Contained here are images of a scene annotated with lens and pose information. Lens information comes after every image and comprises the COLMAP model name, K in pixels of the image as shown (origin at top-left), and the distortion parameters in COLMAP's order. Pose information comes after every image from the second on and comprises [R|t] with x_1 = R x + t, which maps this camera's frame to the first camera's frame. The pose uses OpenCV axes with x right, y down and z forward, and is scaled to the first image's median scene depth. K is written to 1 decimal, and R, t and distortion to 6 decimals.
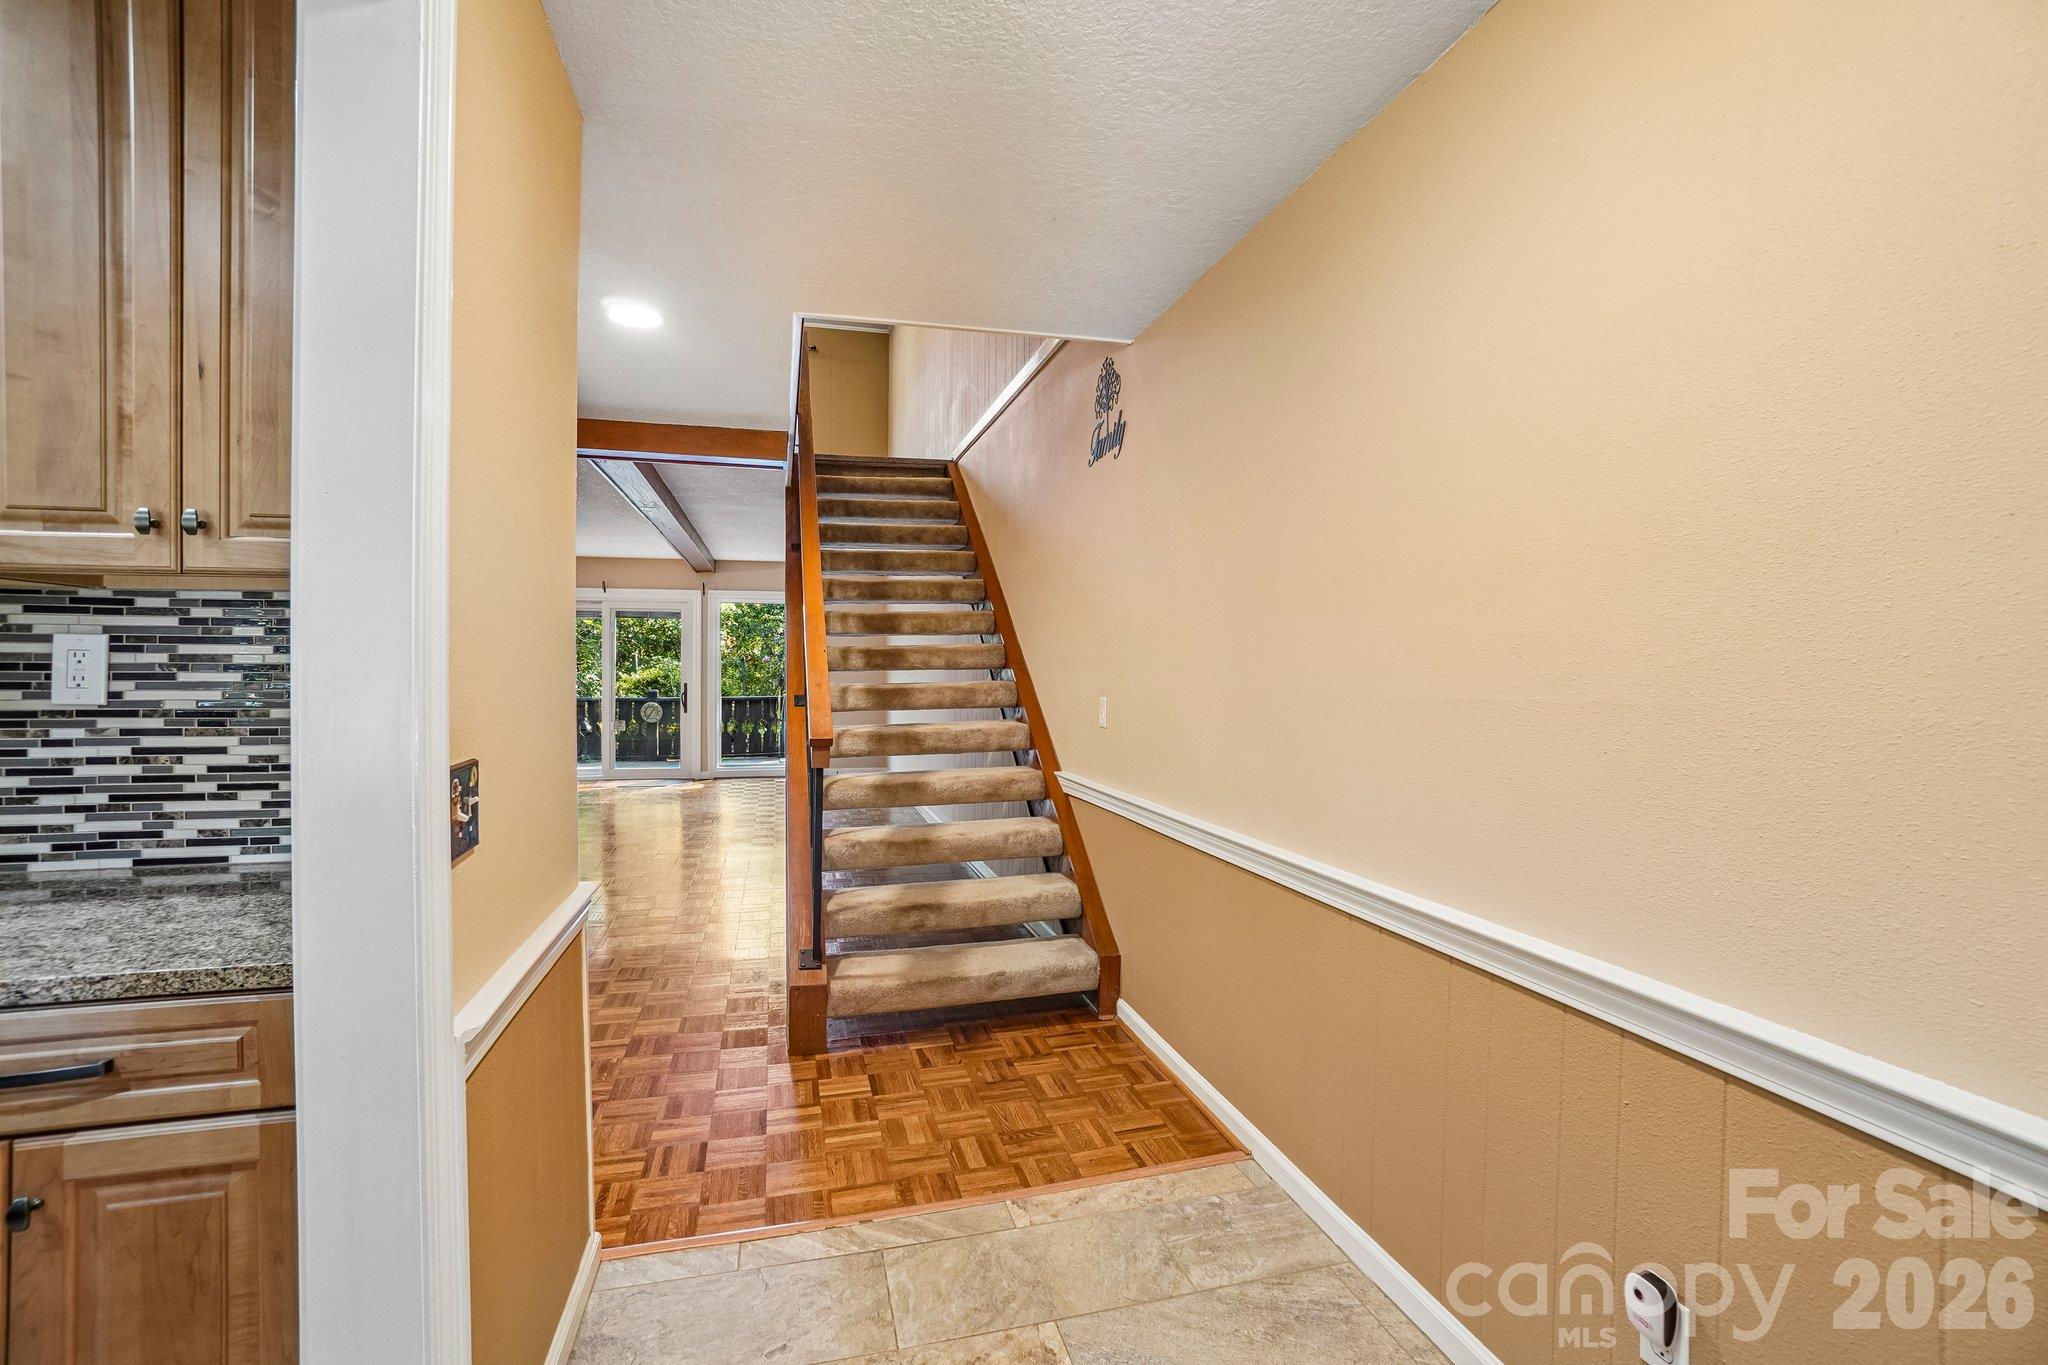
lens RADIAL K [[917.6, 0, 1028.1], [0, 917.6, 642.0], [0, 0, 1]] dist [-0.051190, 0.015872]
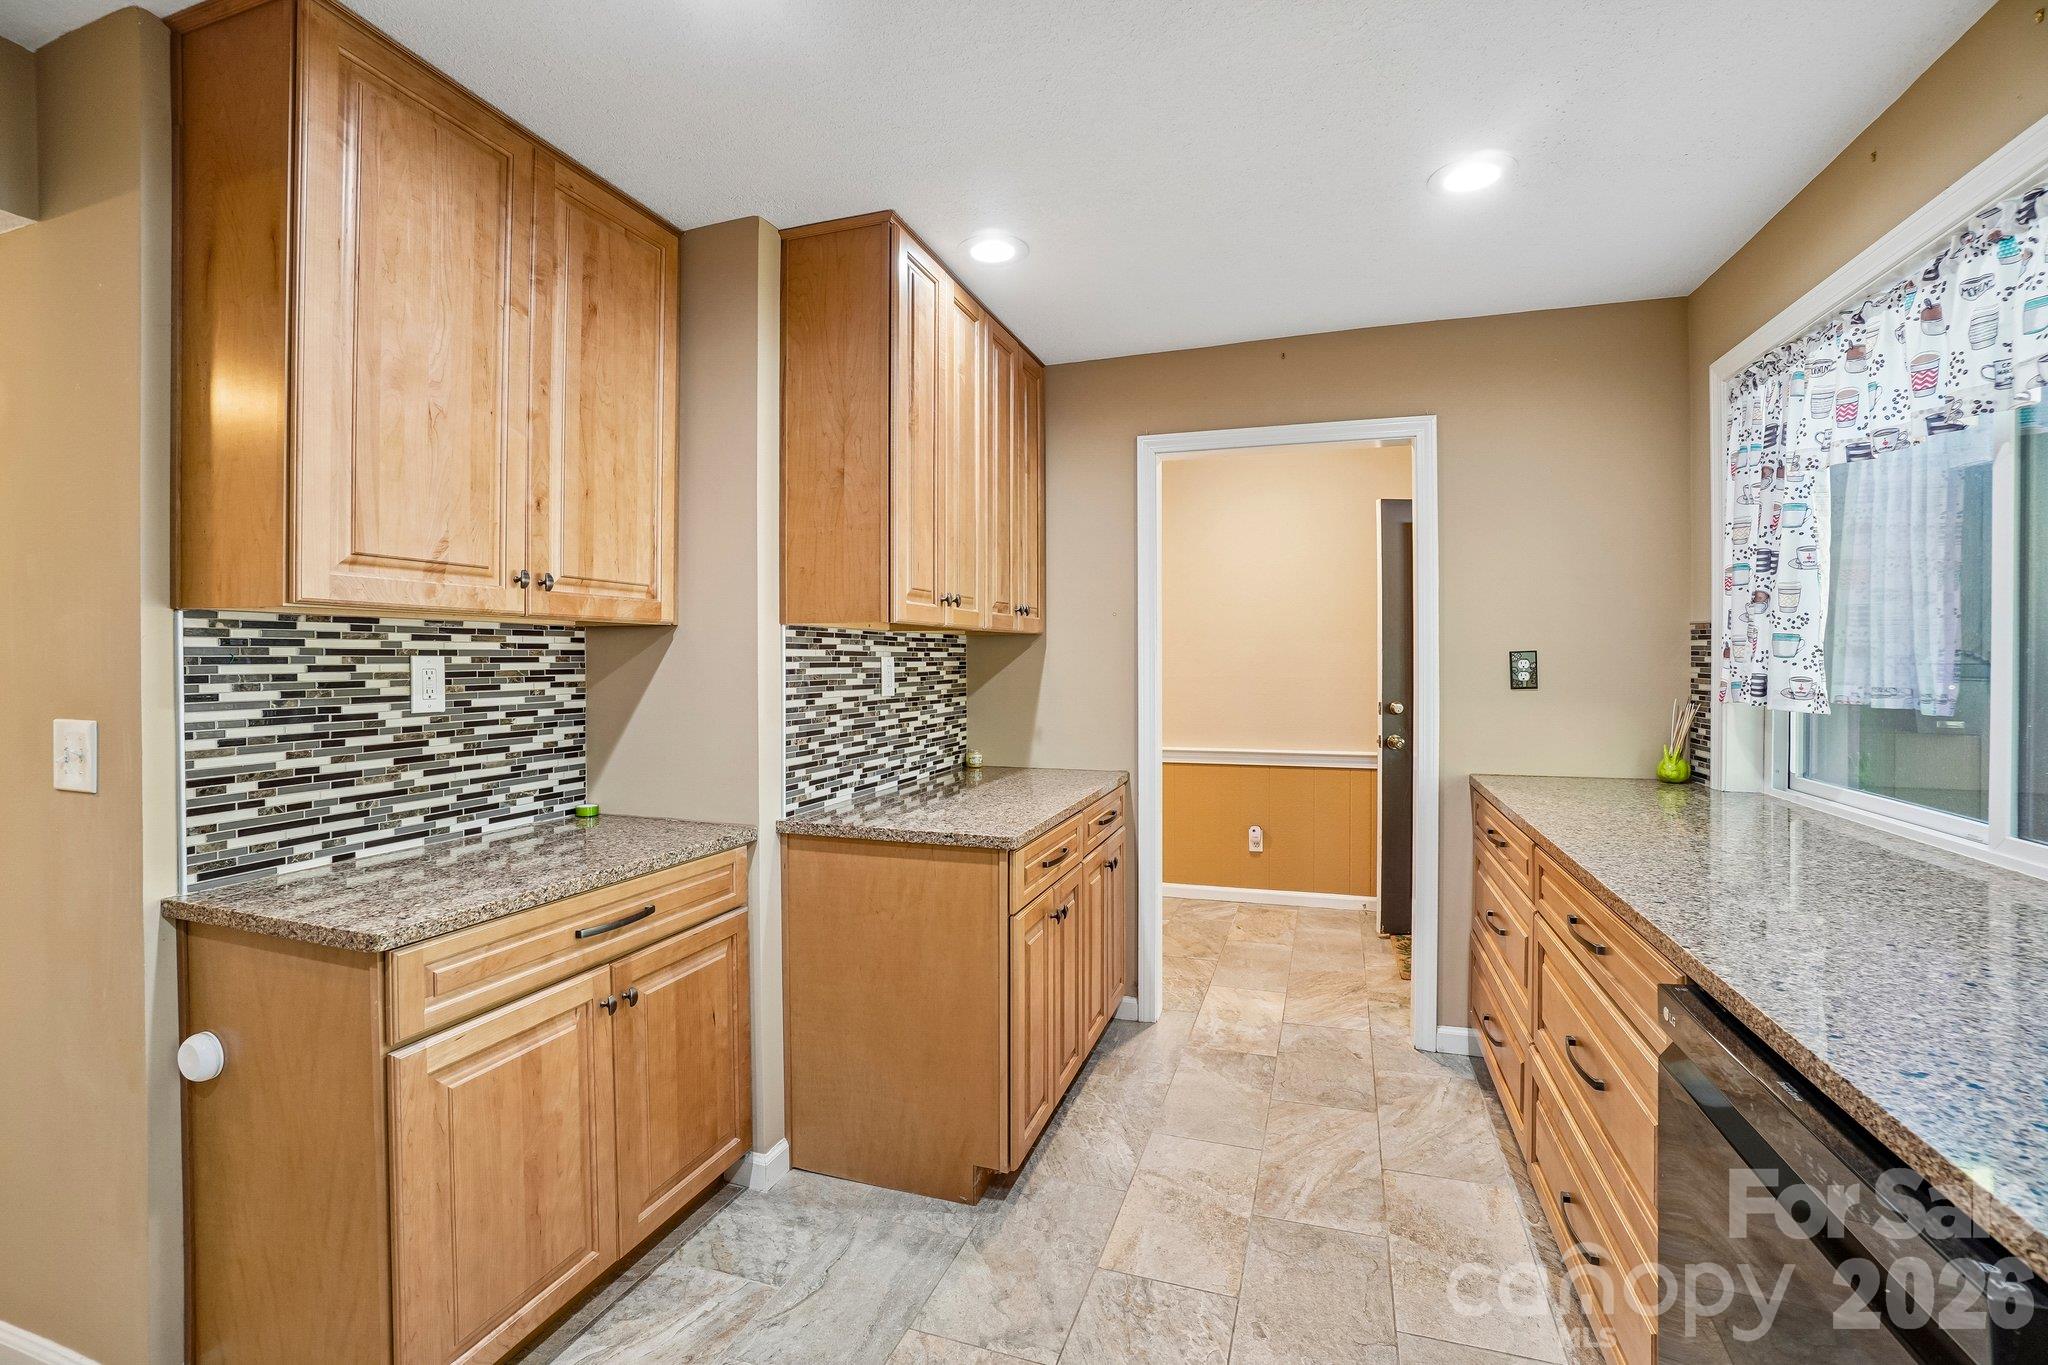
lens RADIAL K [[917.6, 0, 1009.2], [0, 917.6, 661.4], [0, 0, 1]] dist [-0.051190, 0.015872]
pose [[0.558217, -0.008236, 0.829654, -0.363354], [-0.018452, 0.999580, 0.022338, -0.006640], [-0.829490, -0.027778, 0.557830, -0.034174]]
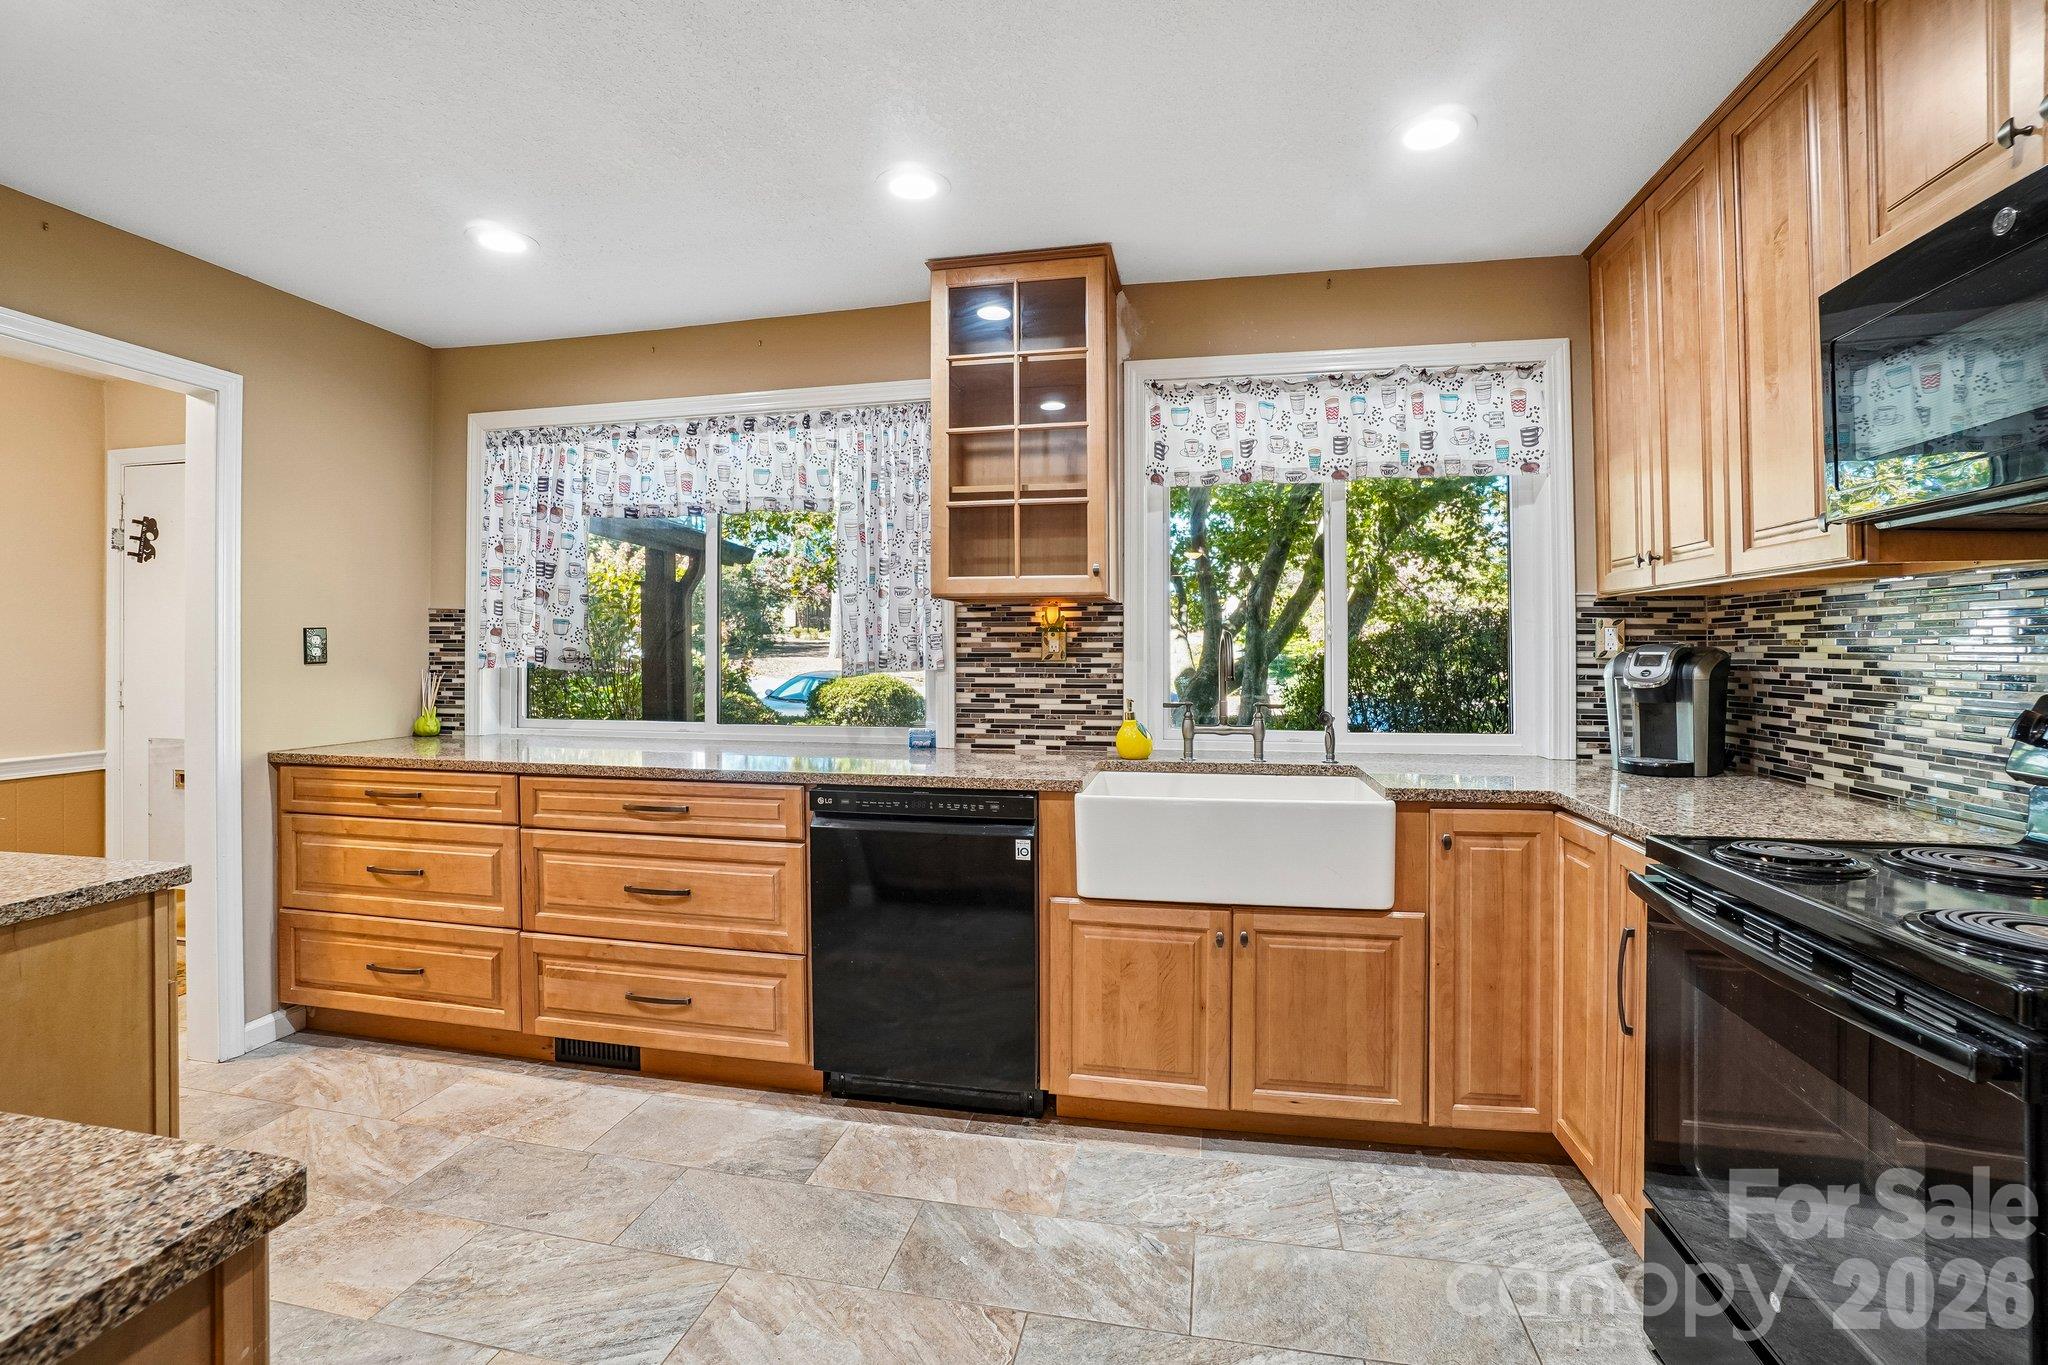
lens RADIAL K [[917.6, 0, 1003.4], [0, 917.6, 649.9], [0, 0, 1]] dist [-0.051190, 0.015872]
pose [[-0.892804, -0.003662, 0.450430, -0.371788], [-0.014274, 0.999695, -0.020165, 0.002793], [-0.450218, -0.024433, -0.892584, 0.139949]]
